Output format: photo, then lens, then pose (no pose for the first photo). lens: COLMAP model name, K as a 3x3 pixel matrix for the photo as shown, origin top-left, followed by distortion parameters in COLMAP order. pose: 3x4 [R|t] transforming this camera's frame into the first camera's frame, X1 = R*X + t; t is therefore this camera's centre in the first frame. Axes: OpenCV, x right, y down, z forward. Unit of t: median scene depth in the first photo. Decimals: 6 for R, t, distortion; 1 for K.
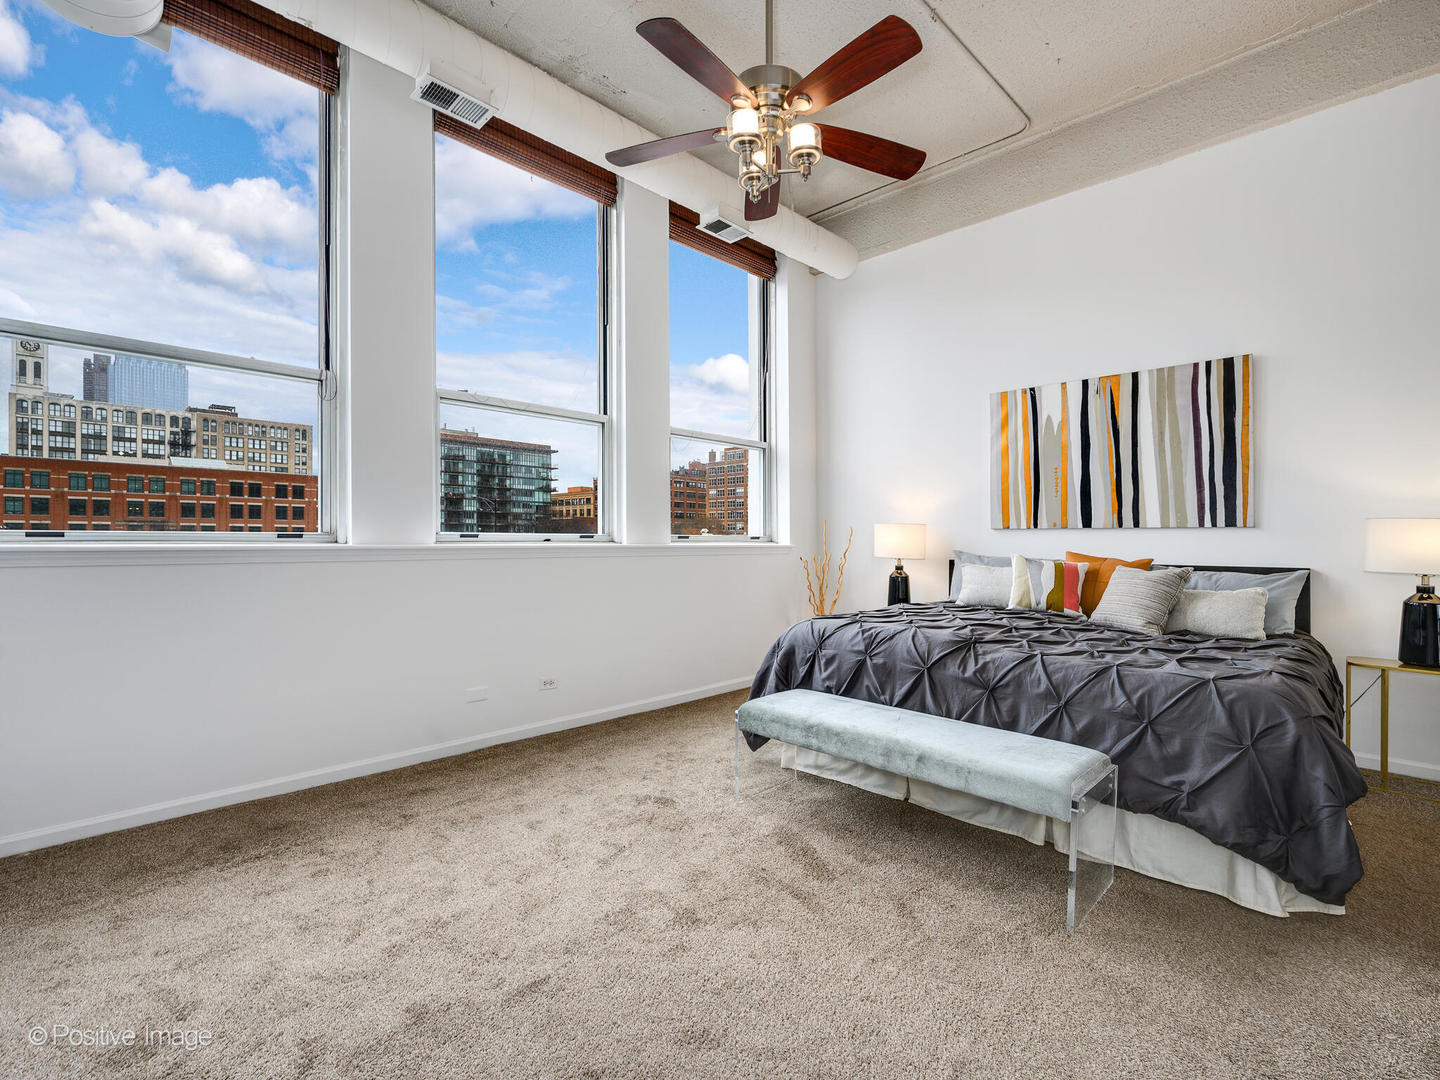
lens RADIAL K [[655.4, 0, 728.9], [0, 655.4, 538.4], [0, 0, 1]] dist [0.001217, 0.000575]
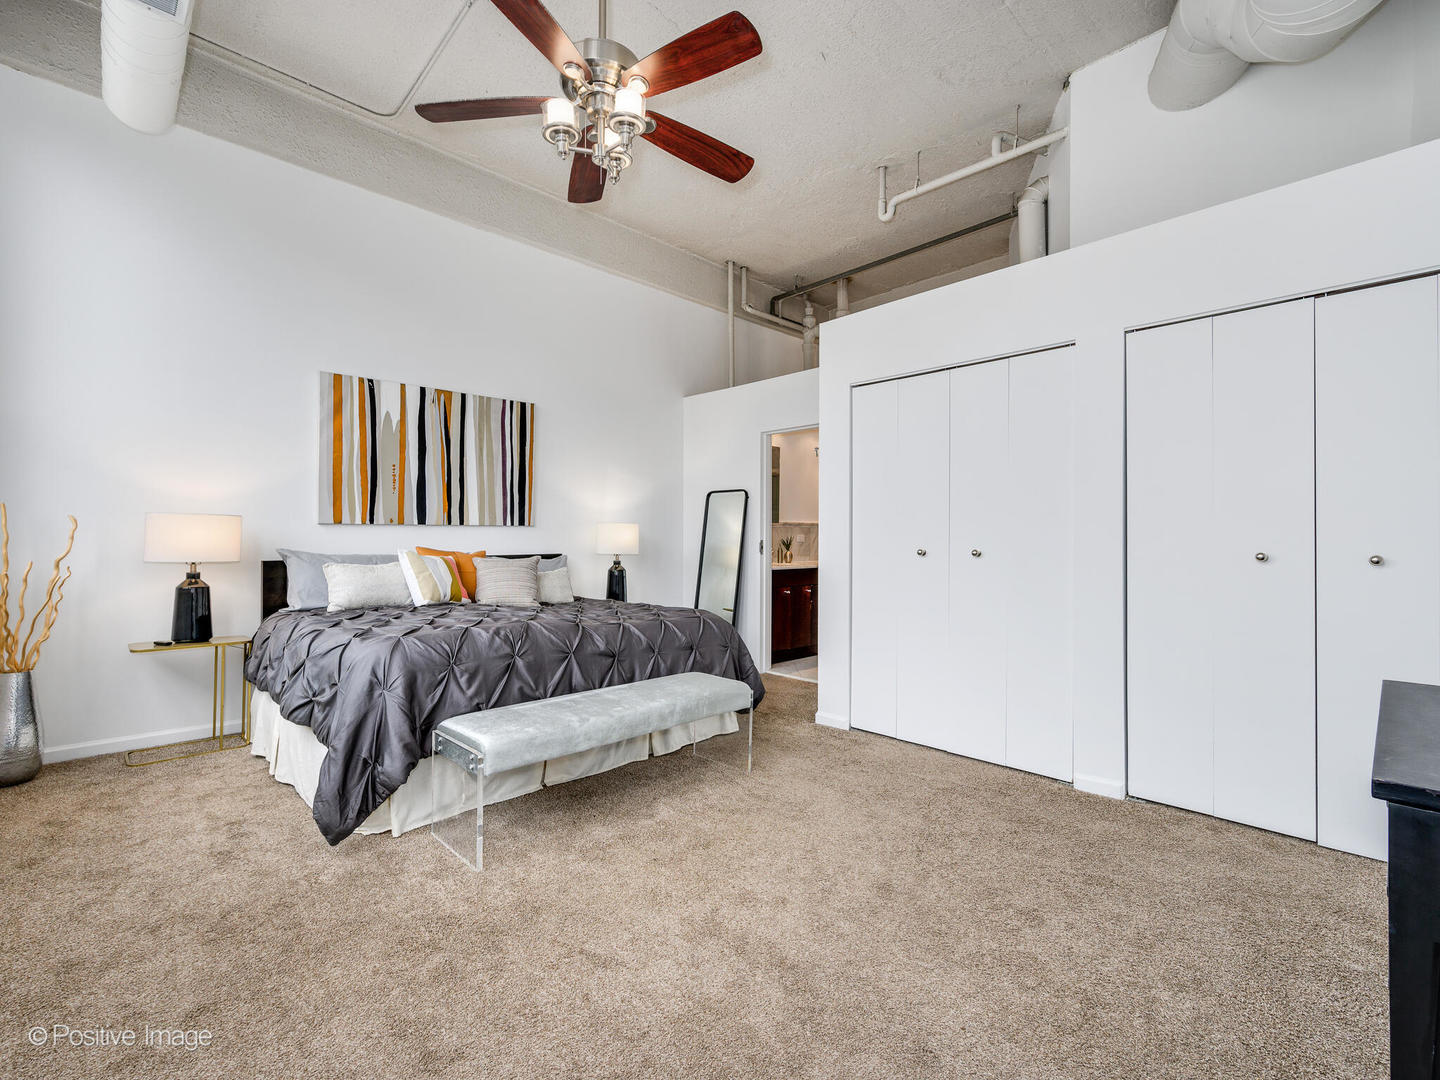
lens RADIAL K [[655.4, 0, 728.9], [0, 655.4, 538.4], [0, 0, 1]] dist [0.001217, 0.000575]
pose [[0.029261, -0.009629, 0.999525, -0.581805], [-0.002779, 0.999949, 0.009714, -0.005296], [-0.999568, -0.003062, 0.029233, 0.513365]]
